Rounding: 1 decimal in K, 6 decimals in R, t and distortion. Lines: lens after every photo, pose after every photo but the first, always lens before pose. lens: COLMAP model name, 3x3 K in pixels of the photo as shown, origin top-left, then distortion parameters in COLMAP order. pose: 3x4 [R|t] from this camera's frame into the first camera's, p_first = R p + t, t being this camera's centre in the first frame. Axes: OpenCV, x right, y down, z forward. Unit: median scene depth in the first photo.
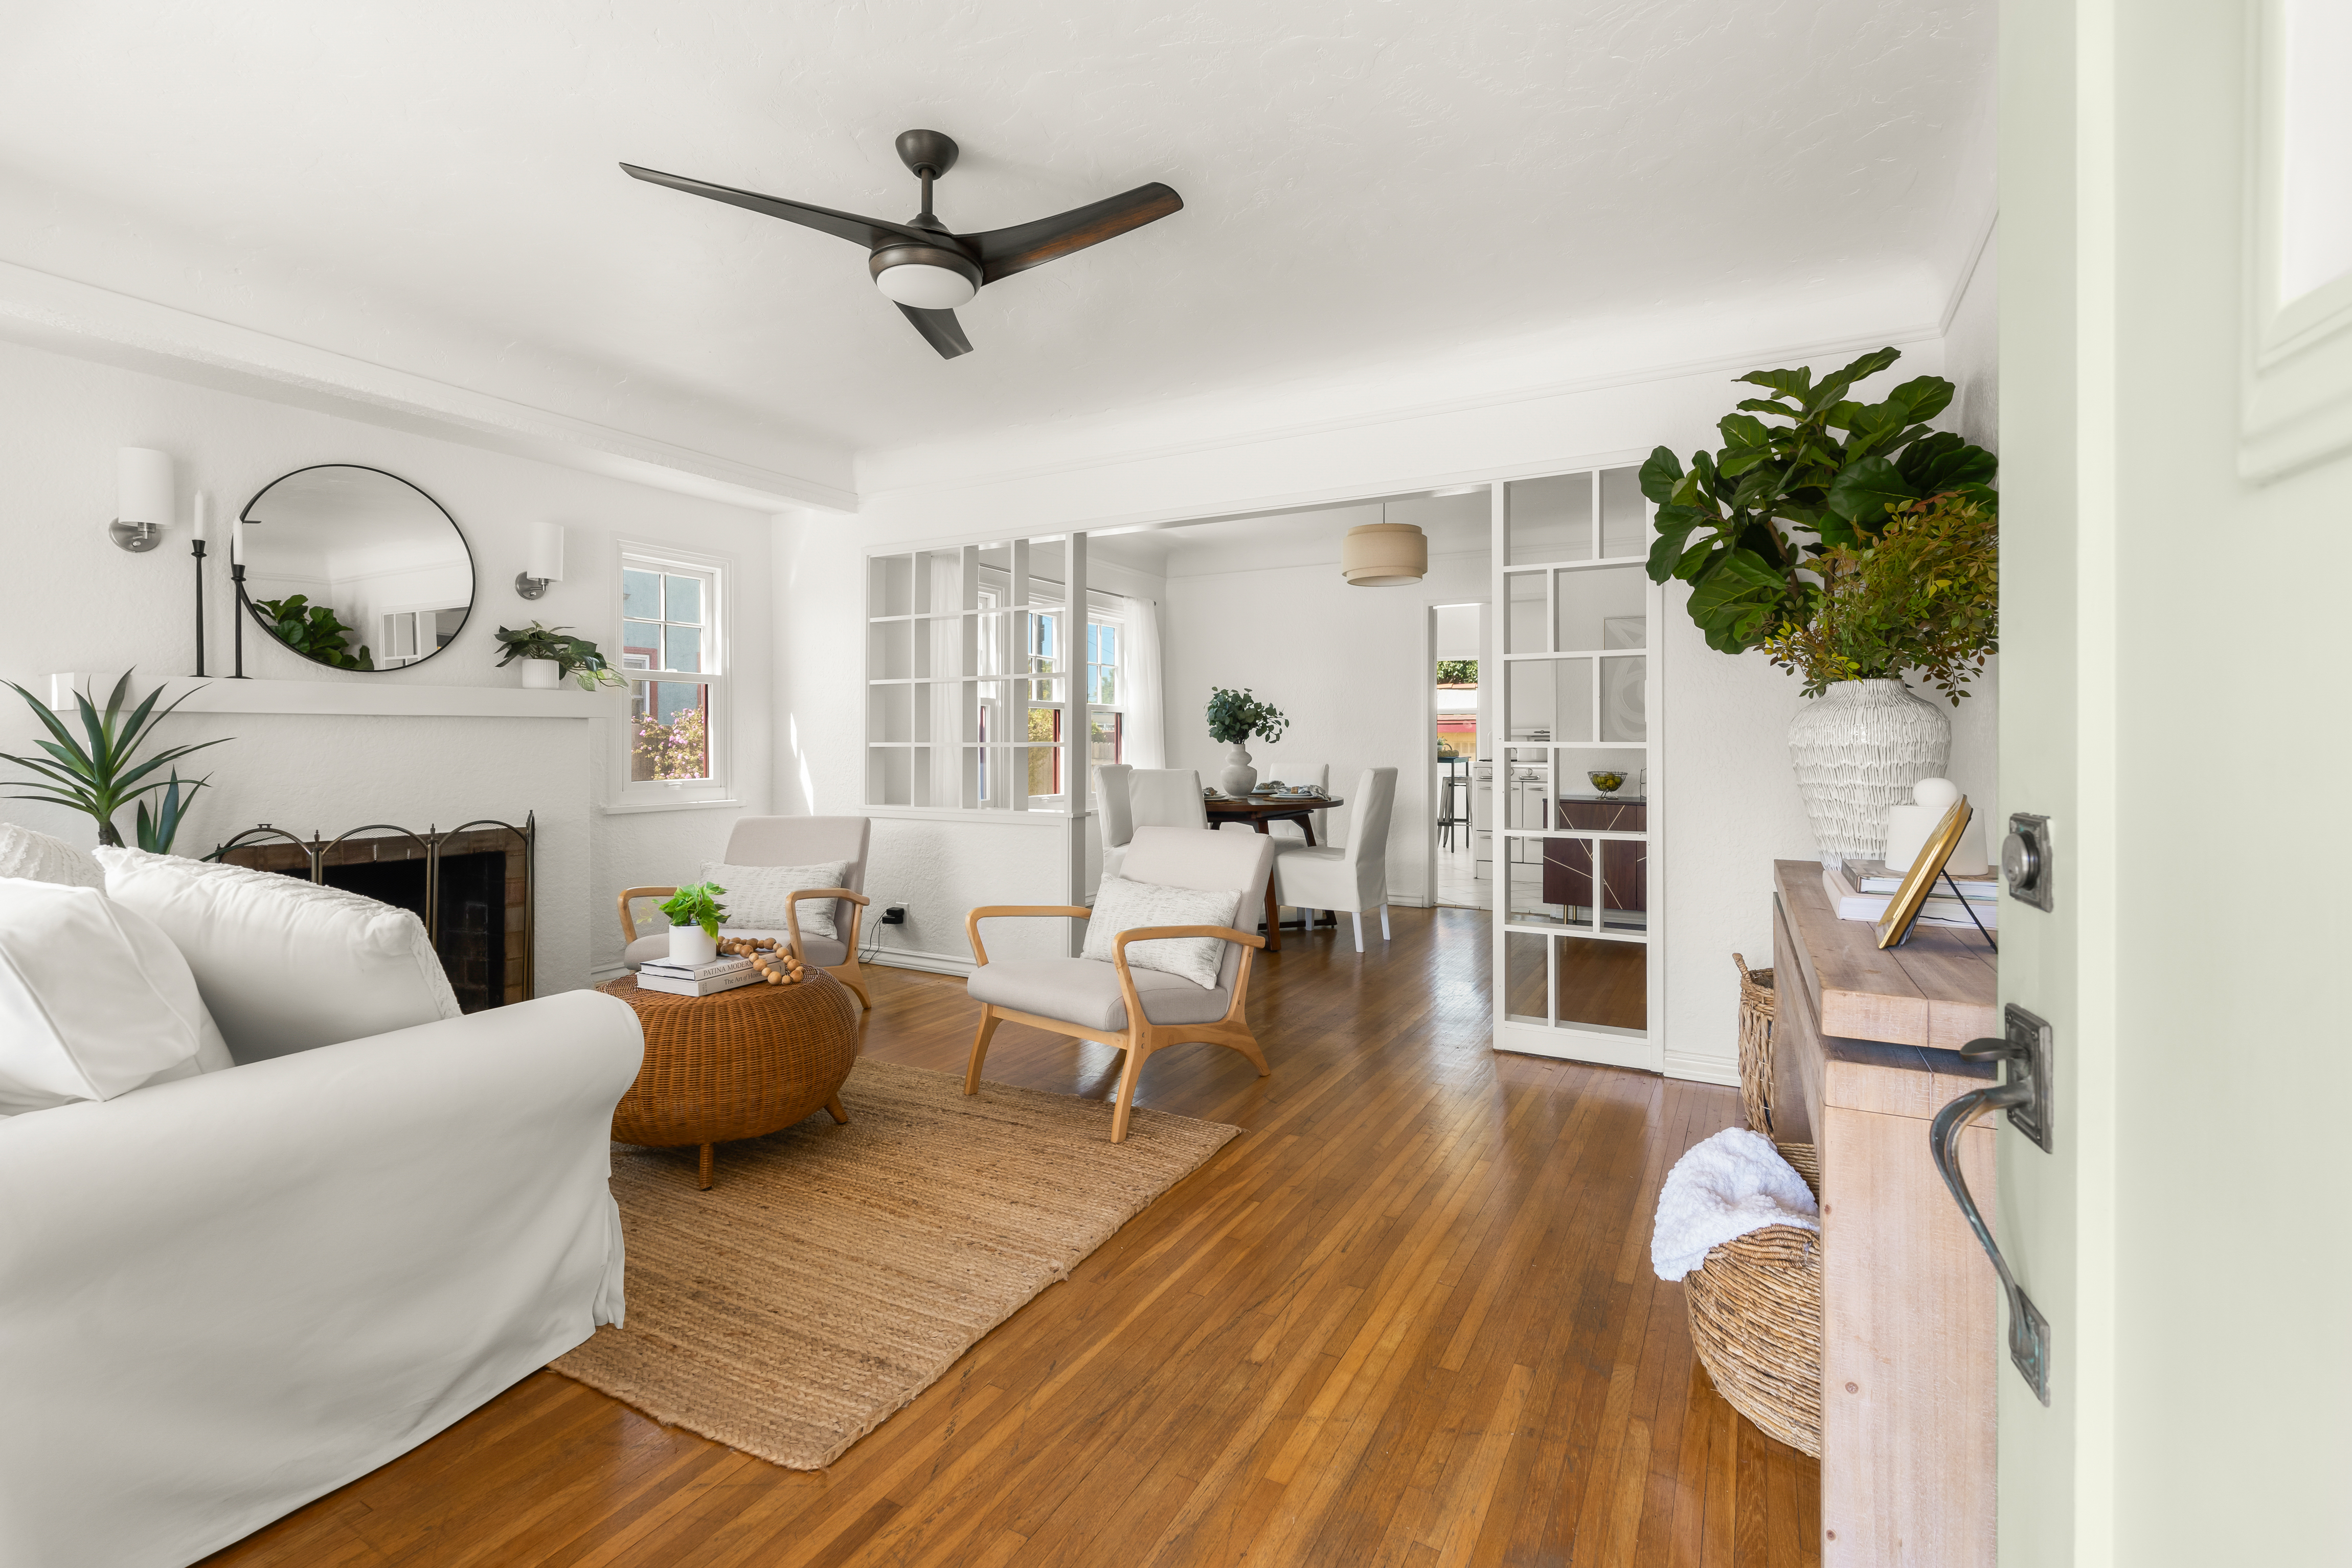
lens RADIAL K [[1036.7, 0, 1176.0], [0, 1036.7, 784.0], [0, 0, 1]] dist [-0.002610, -0.000332]
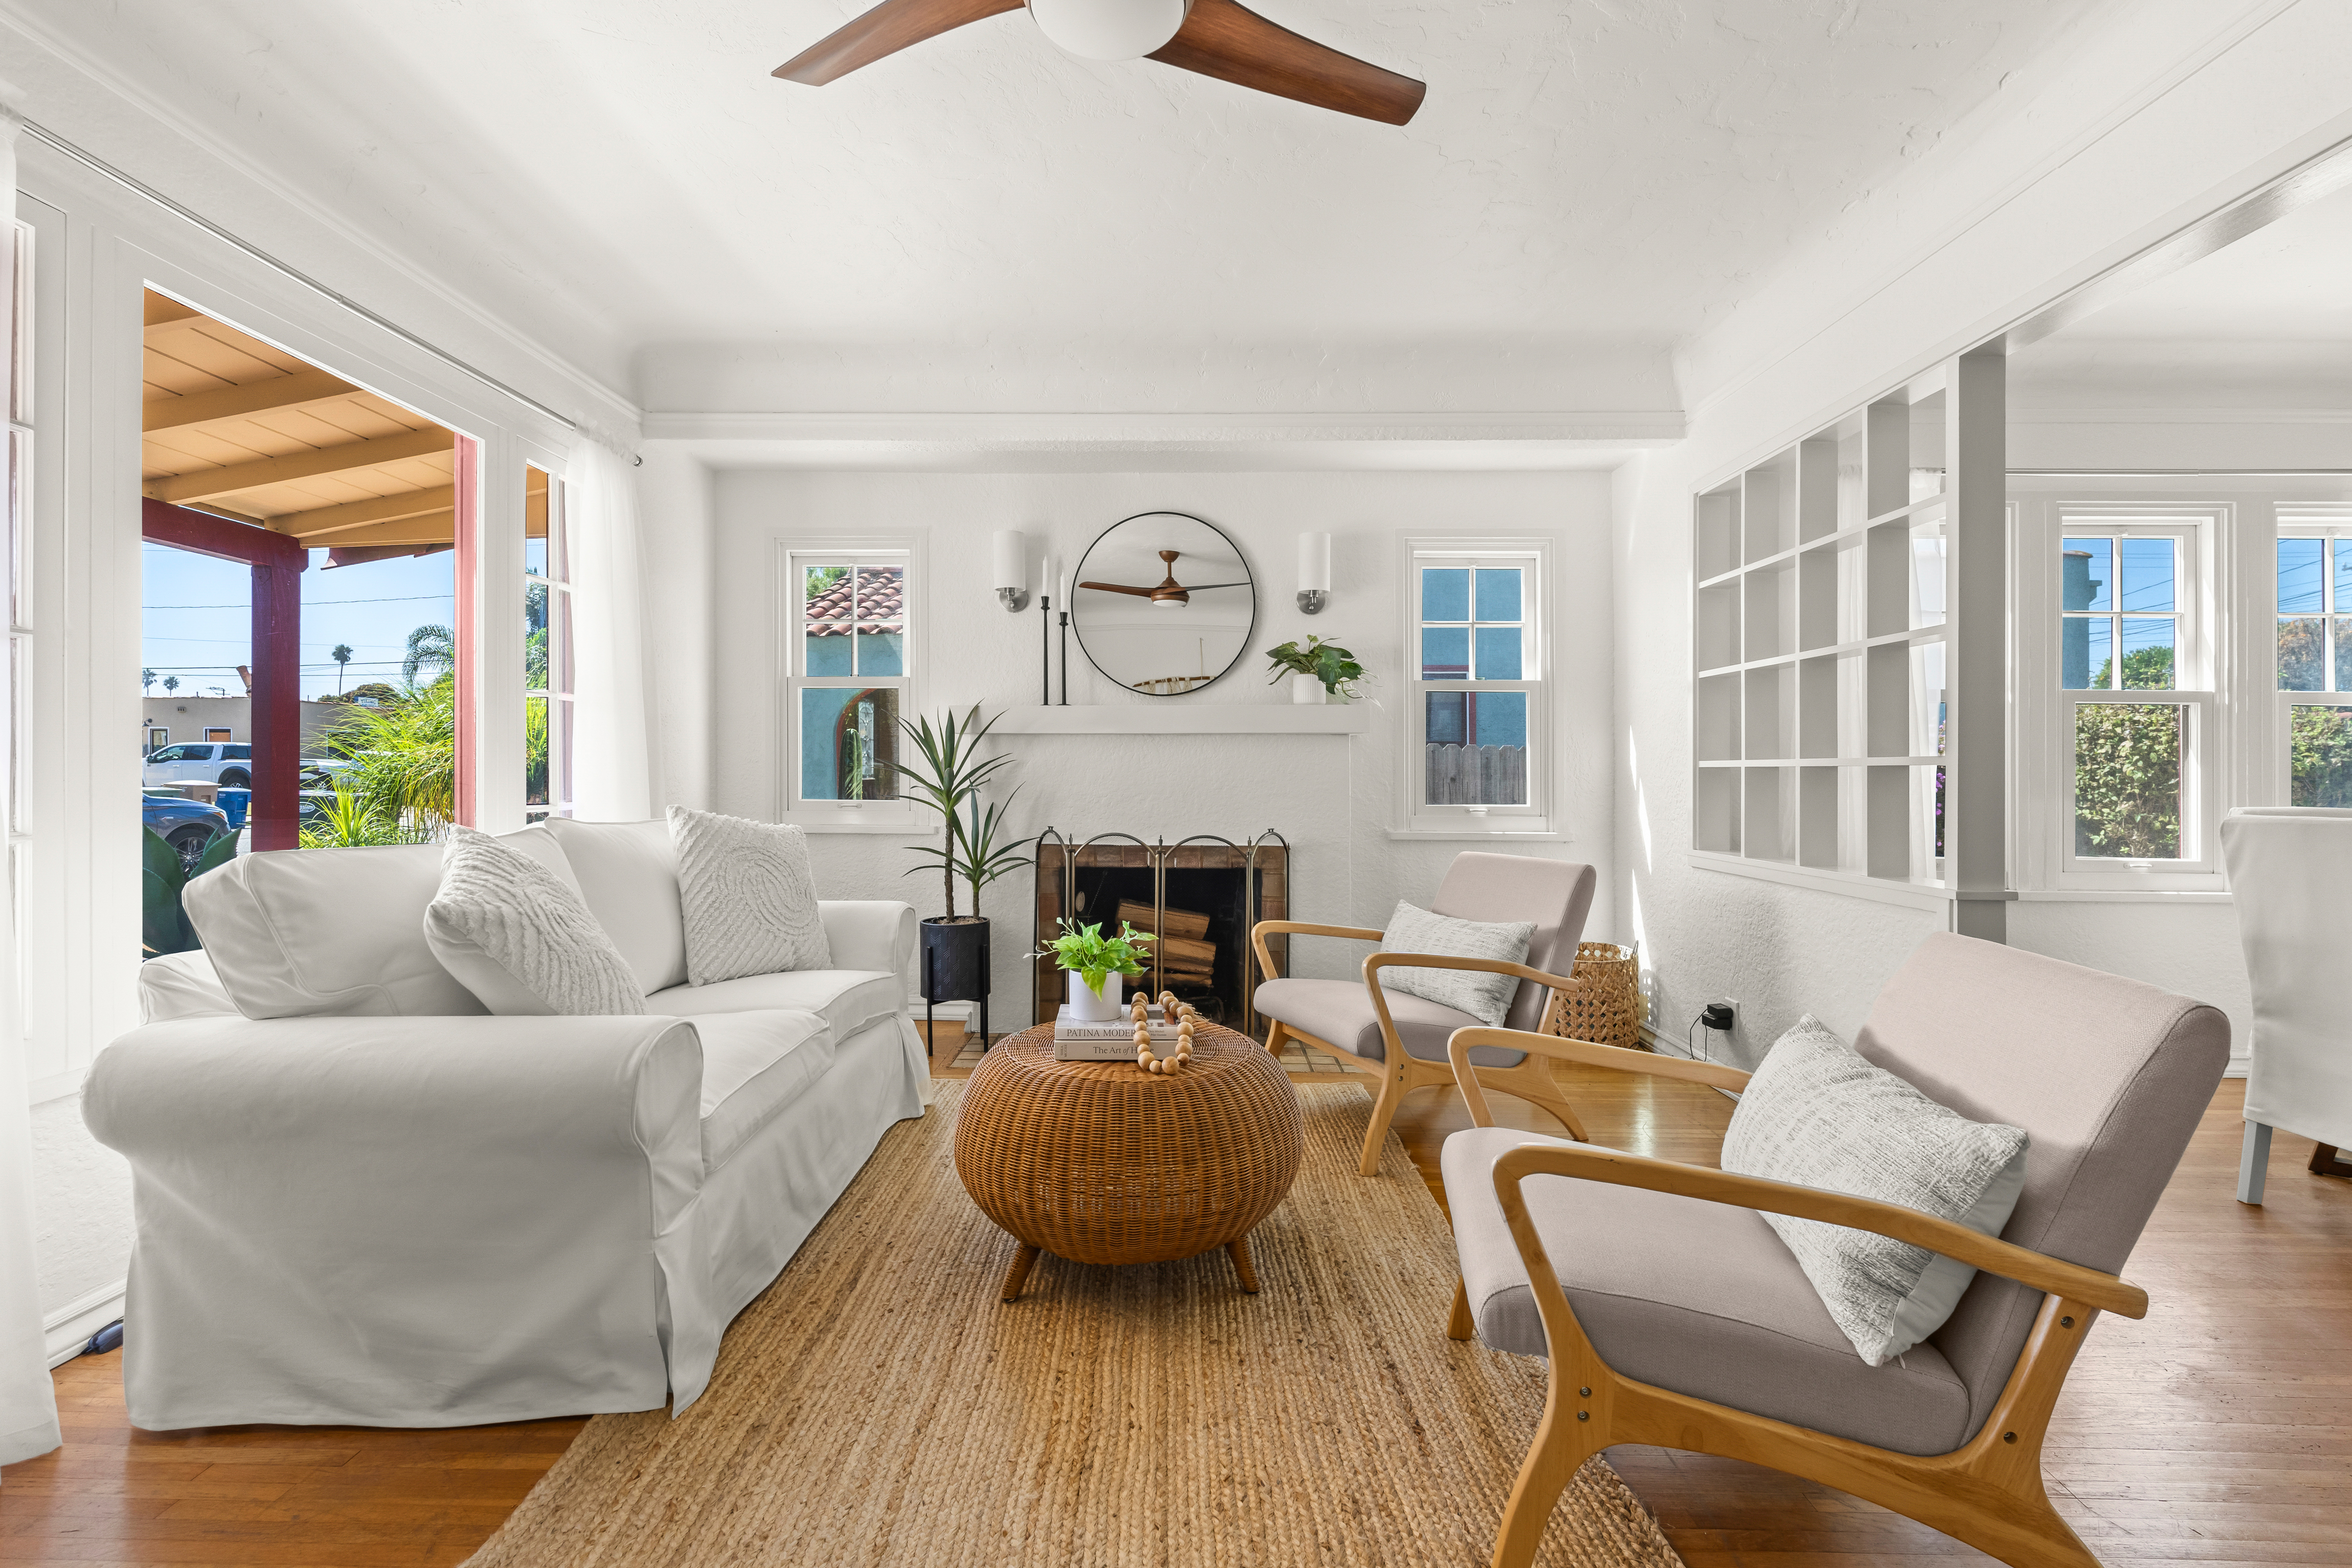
lens RADIAL K [[1049.6, 0, 1176.0], [0, 1049.6, 784.0], [0, 0, 1]] dist [-0.001720, -0.000461]
pose [[0.471271, 0.013210, -0.881890, 0.244759], [-0.041133, 0.999129, -0.007014, -0.007404], [0.881029, 0.039581, 0.471403, 0.542541]]
